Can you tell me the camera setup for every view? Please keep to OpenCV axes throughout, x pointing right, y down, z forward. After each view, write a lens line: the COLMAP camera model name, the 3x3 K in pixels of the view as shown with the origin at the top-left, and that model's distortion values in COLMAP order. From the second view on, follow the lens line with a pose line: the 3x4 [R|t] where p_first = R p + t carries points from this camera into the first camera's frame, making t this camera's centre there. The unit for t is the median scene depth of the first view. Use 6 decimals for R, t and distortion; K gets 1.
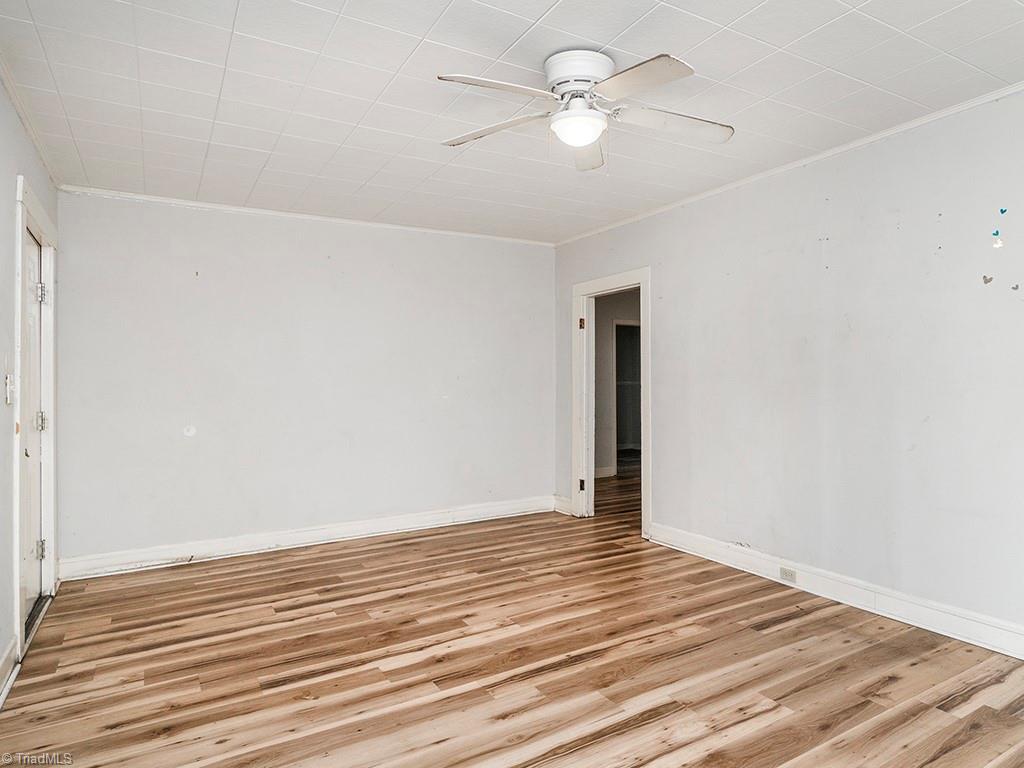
lens RADIAL K [[627.2, 0, 510.9], [0, 627.2, 384.5], [0, 0, 1]] dist [0.004391, 0.001400]
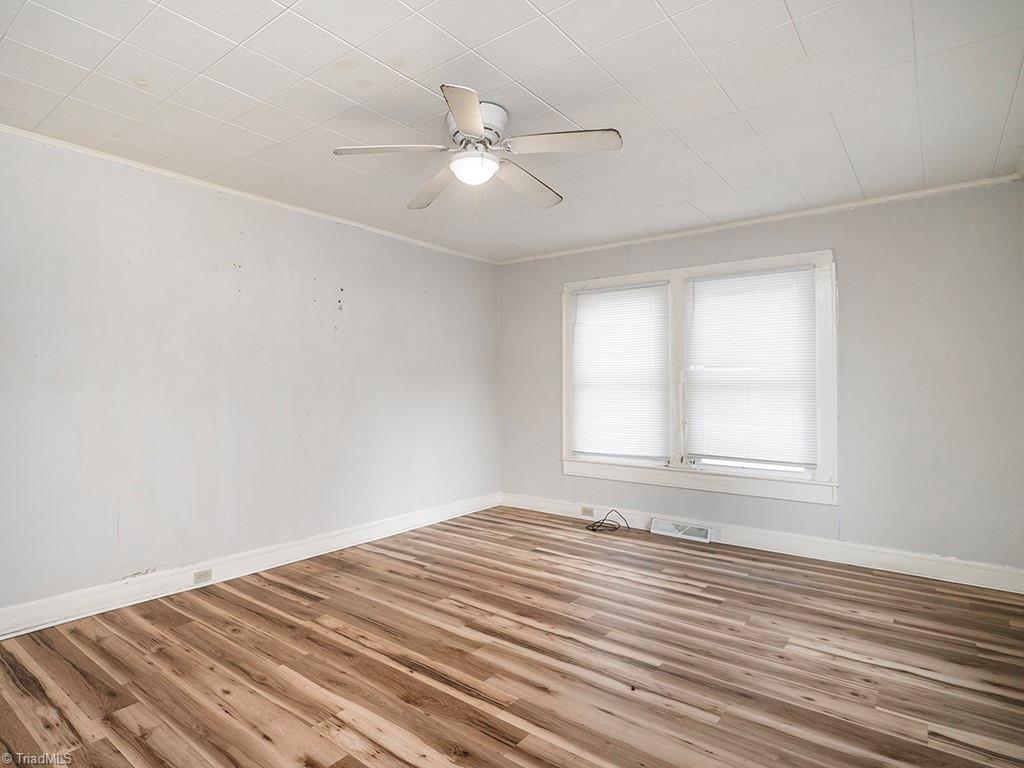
lens RADIAL K [[558.8, 0, 508.6], [0, 558.8, 382.5], [0, 0, 1]] dist [-0.000370, 0.000420]
pose [[-0.386212, 0.013465, 0.922312, -0.654771], [0.007550, 0.999906, -0.011436, 0.020683], [-0.922379, 0.002546, -0.386277, 1.078850]]
